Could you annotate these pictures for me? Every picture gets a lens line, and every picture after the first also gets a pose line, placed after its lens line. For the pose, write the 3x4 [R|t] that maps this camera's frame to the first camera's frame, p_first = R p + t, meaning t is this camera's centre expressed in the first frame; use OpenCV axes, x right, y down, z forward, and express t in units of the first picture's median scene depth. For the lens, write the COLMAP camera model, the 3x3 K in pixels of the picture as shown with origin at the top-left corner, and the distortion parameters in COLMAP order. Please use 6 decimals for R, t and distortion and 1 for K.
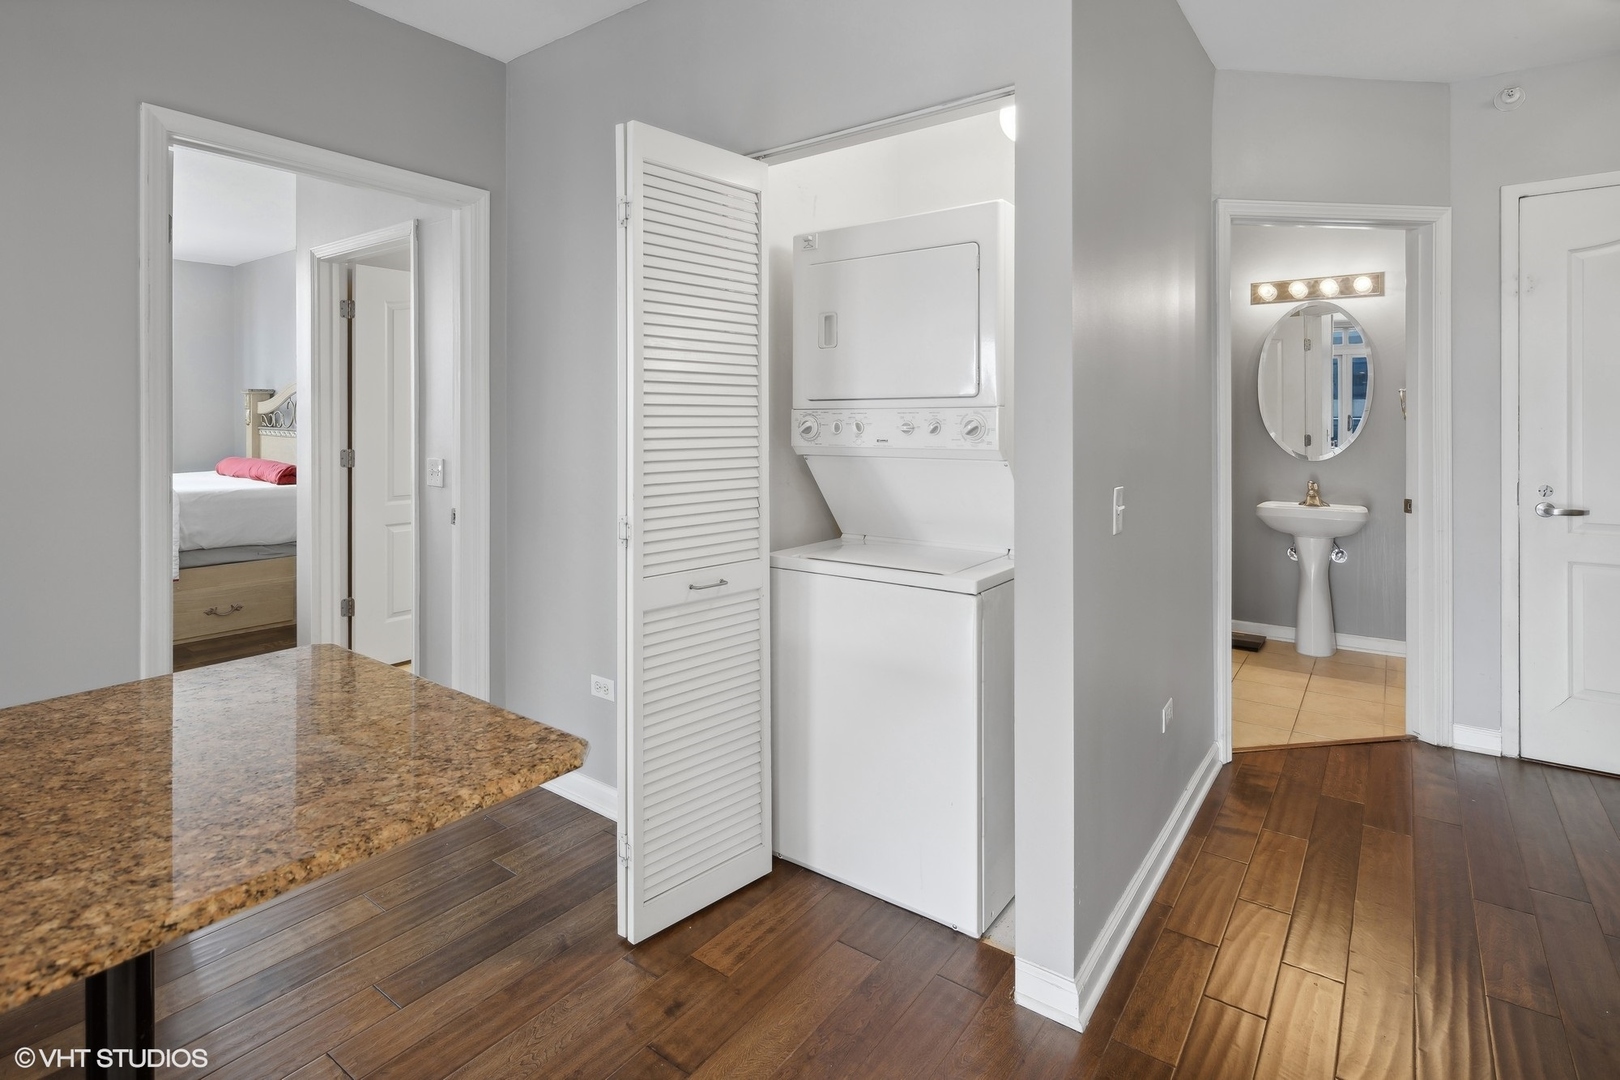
lens RADIAL K [[801.2, 0, 804.0], [0, 801.2, 417.6], [0, 0, 1]] dist [-0.001014, -0.000918]
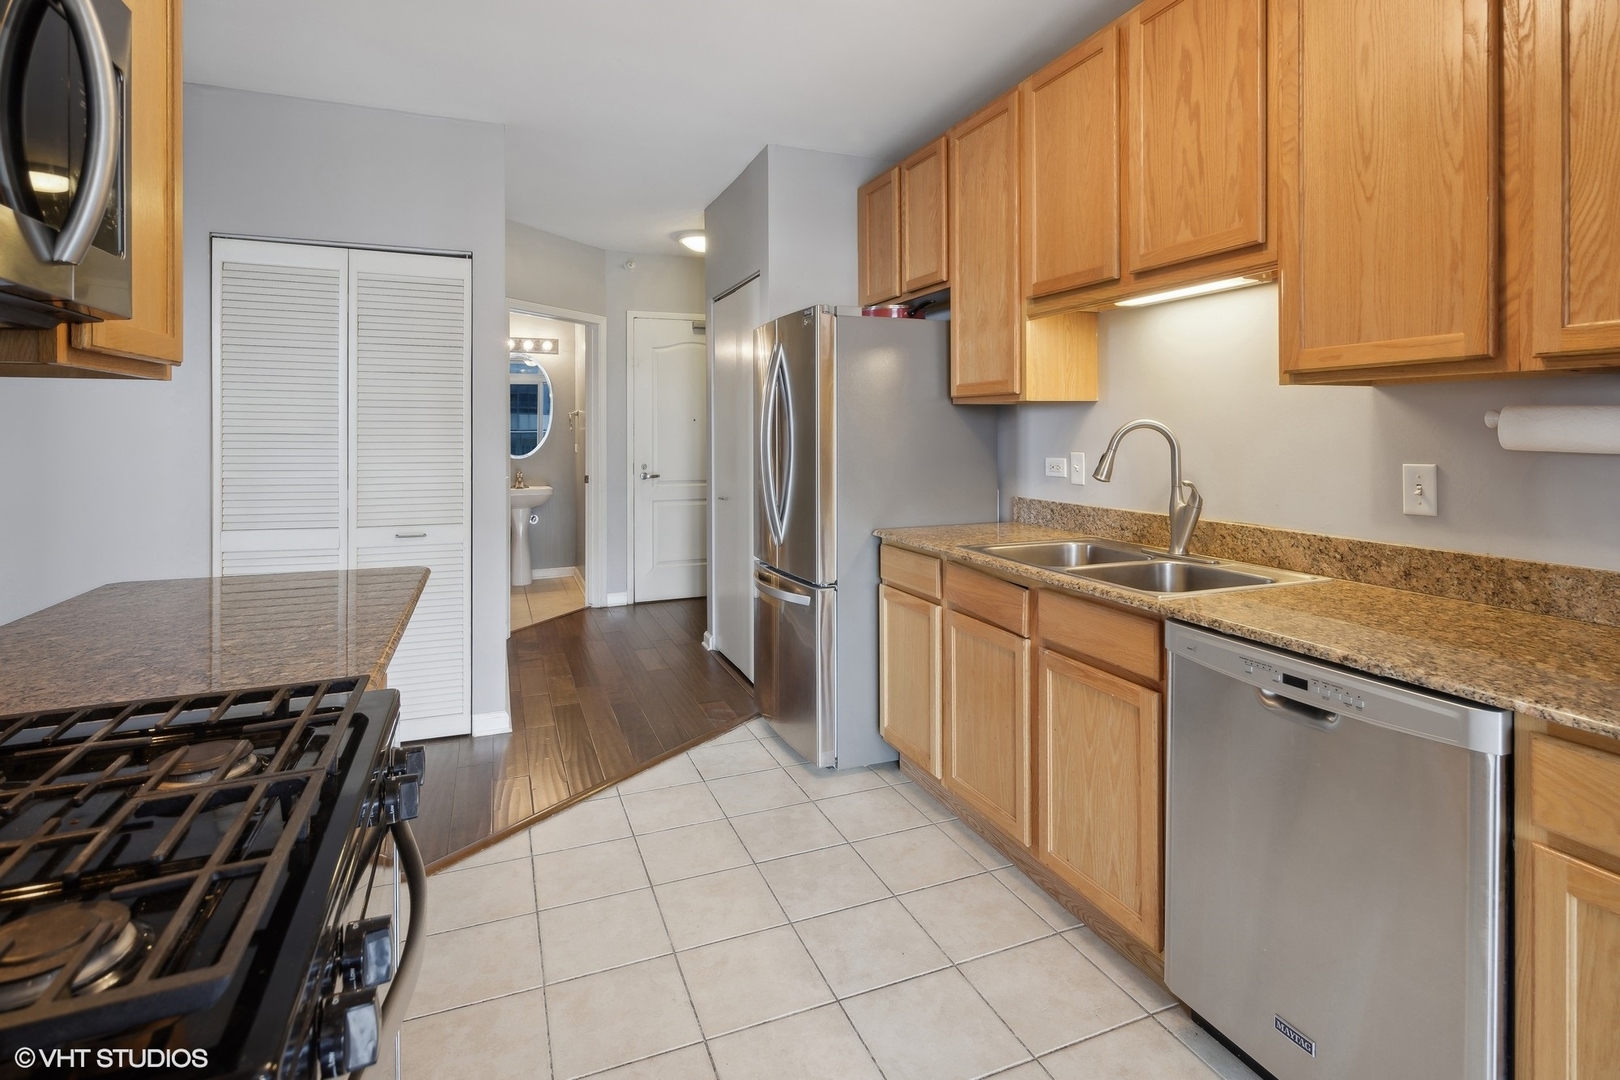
lens RADIAL K [[799.0, 0, 808.1], [0, 799.0, 430.4], [0, 0, 1]] dist [0.003367, -0.001055]
pose [[0.526724, -0.001218, 0.850035, -0.405084], [0.001404, 0.999999, 0.000563, 0.000648], [-0.850035, 0.000897, 0.526725, -0.292903]]
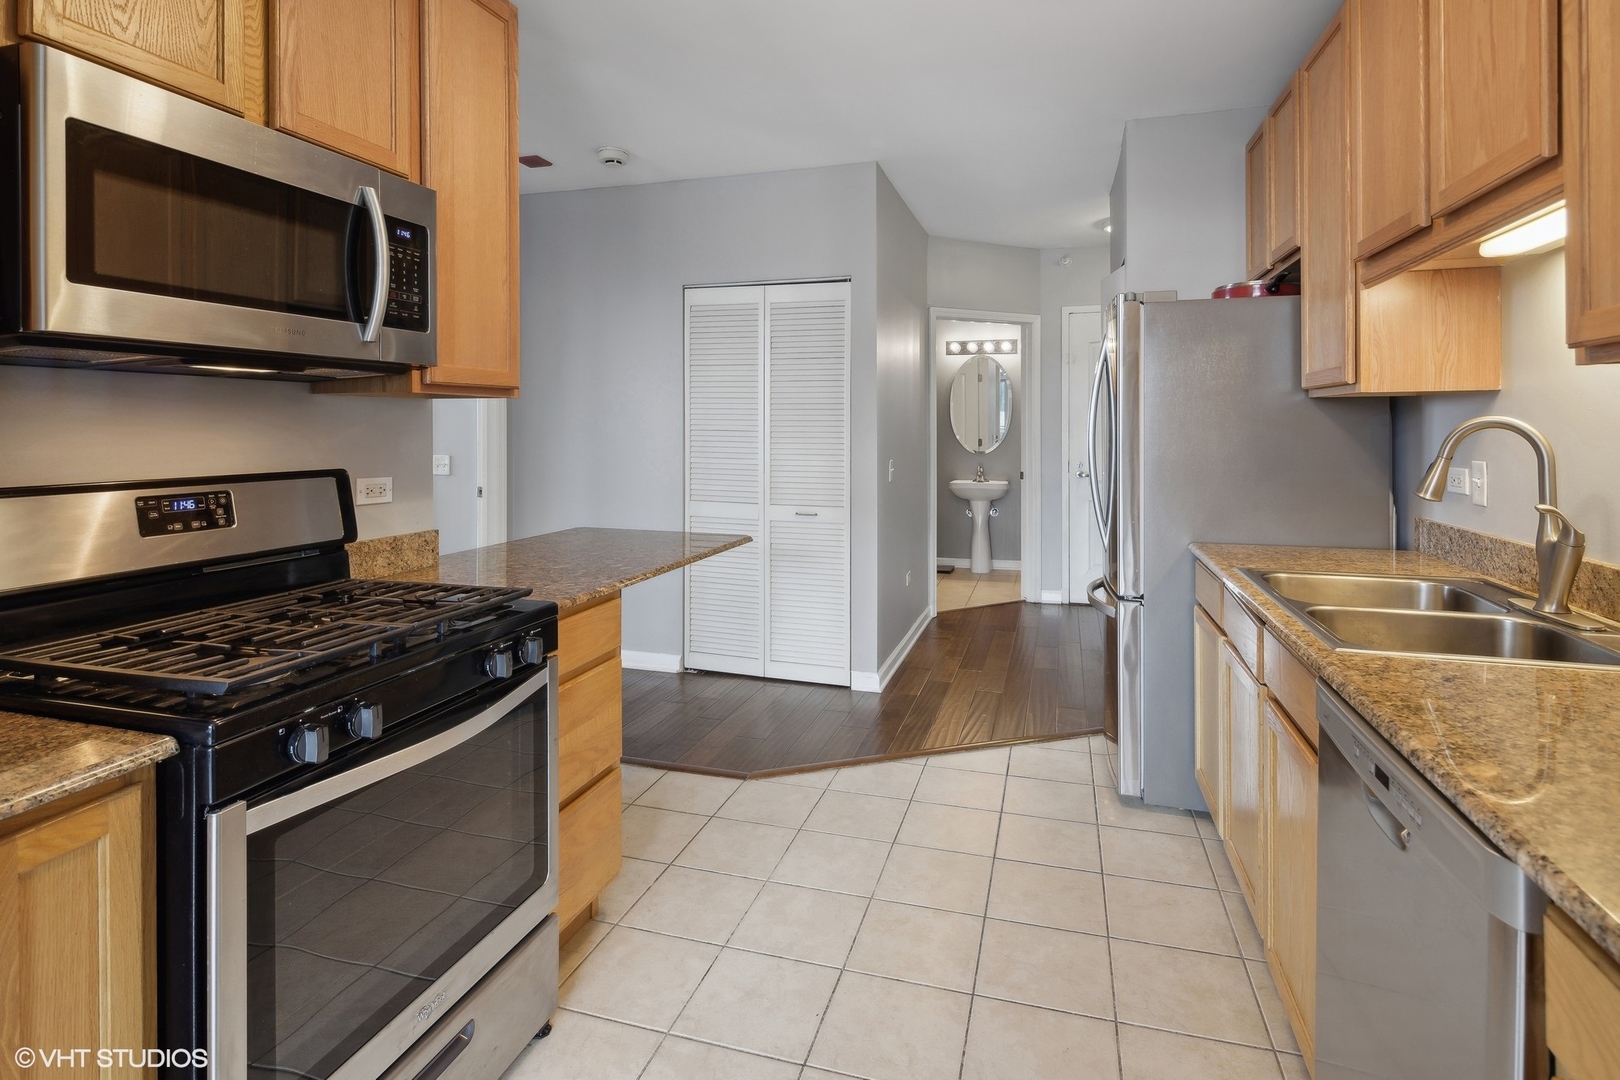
lens RADIAL K [[806.2, 0, 809.8], [0, 806.2, 426.7], [0, 0, 1]] dist [-0.000064, -0.001368]
pose [[0.941918, 0.000368, 0.335843, -0.260739], [-0.000439, 1.000000, 0.000135, -0.001048], [-0.335843, -0.000274, 0.941918, -0.463846]]
